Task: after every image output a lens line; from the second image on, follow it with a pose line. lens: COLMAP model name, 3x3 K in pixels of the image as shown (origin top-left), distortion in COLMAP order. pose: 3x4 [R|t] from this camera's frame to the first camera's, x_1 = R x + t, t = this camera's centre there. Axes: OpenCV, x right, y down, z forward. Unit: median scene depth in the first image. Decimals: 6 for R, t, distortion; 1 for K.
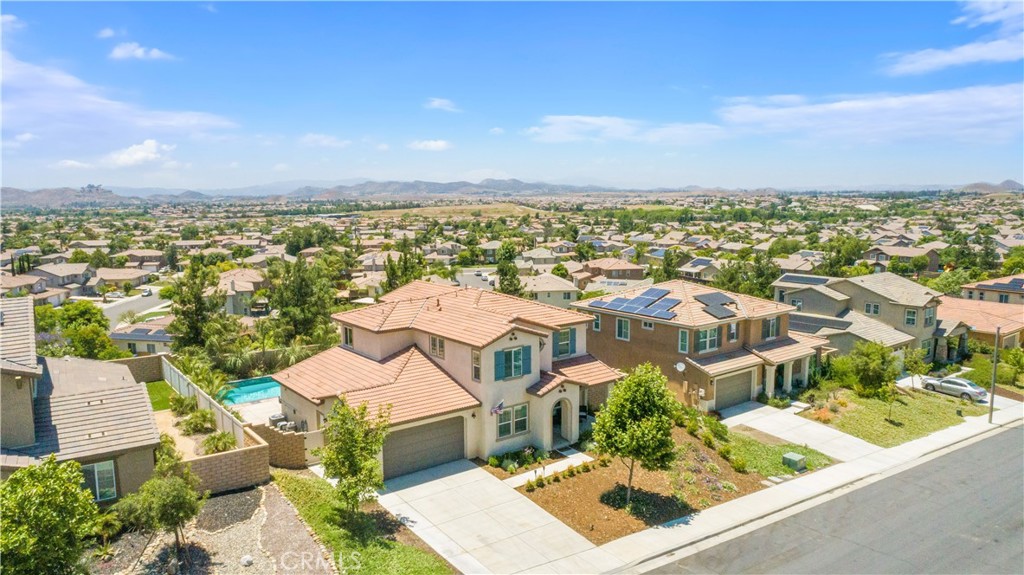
lens RADIAL K [[696.8, 0, 512.0], [0, 696.8, 287.5], [0, 0, 1]] dist [-0.002077, -0.000240]
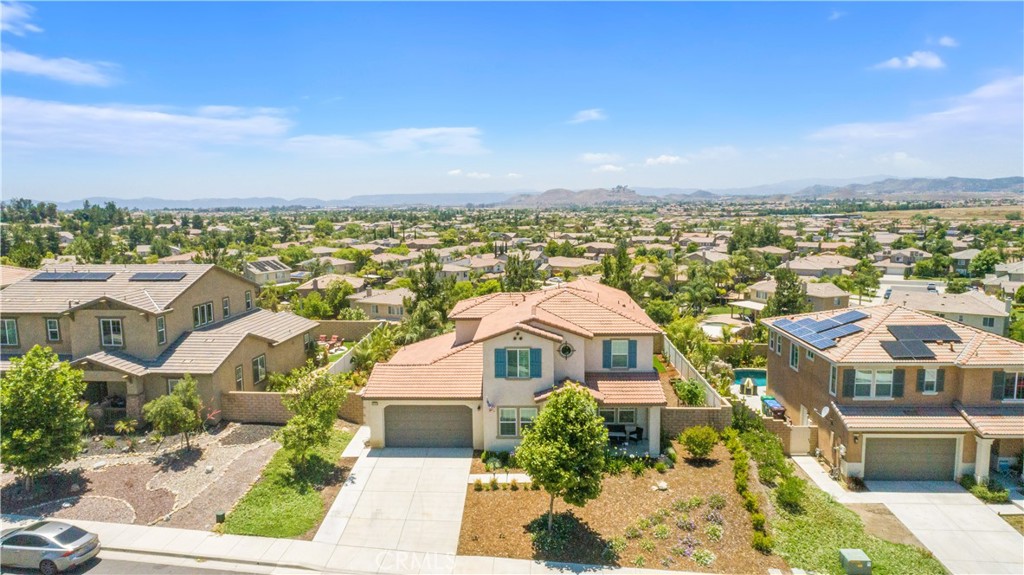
lens RADIAL K [[696.8, 0, 512.0], [0, 696.8, 287.5], [0, 0, 1]] dist [-0.002077, -0.000240]
pose [[0.768725, 0.081228, -0.634400, 0.445603], [-0.080548, 0.996300, 0.029963, -0.019611], [0.634487, 0.028066, 0.772424, 0.169454]]
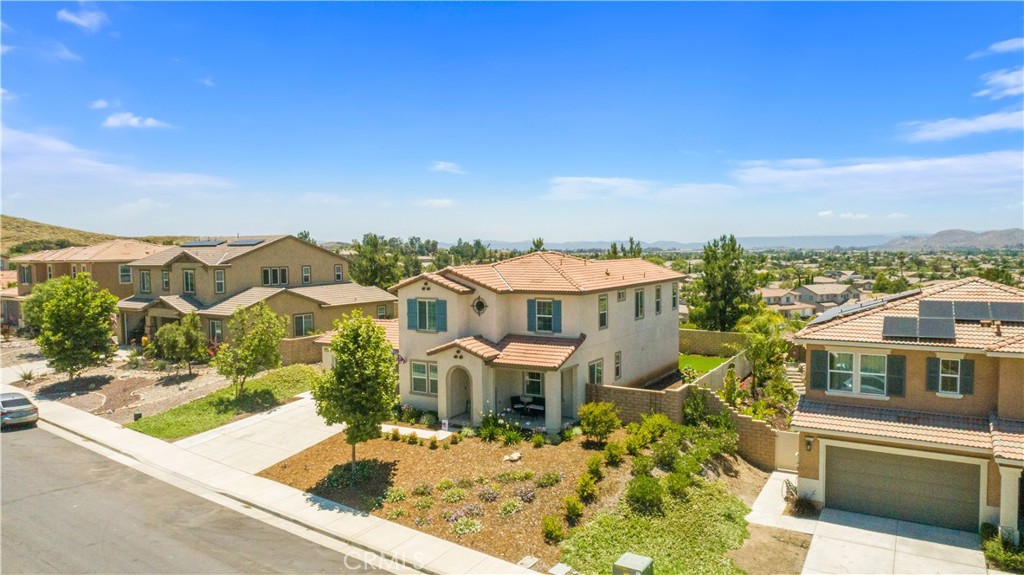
lens RADIAL K [[694.5, 0, 512.0], [0, 694.5, 287.5], [0, 0, 1]] dist [-0.008655, -0.000340]
pose [[0.364417, 0.060219, -0.929287, 0.664812], [-0.115093, 0.993169, 0.019225, 0.029453], [0.924096, 0.099948, 0.368858, 0.553131]]
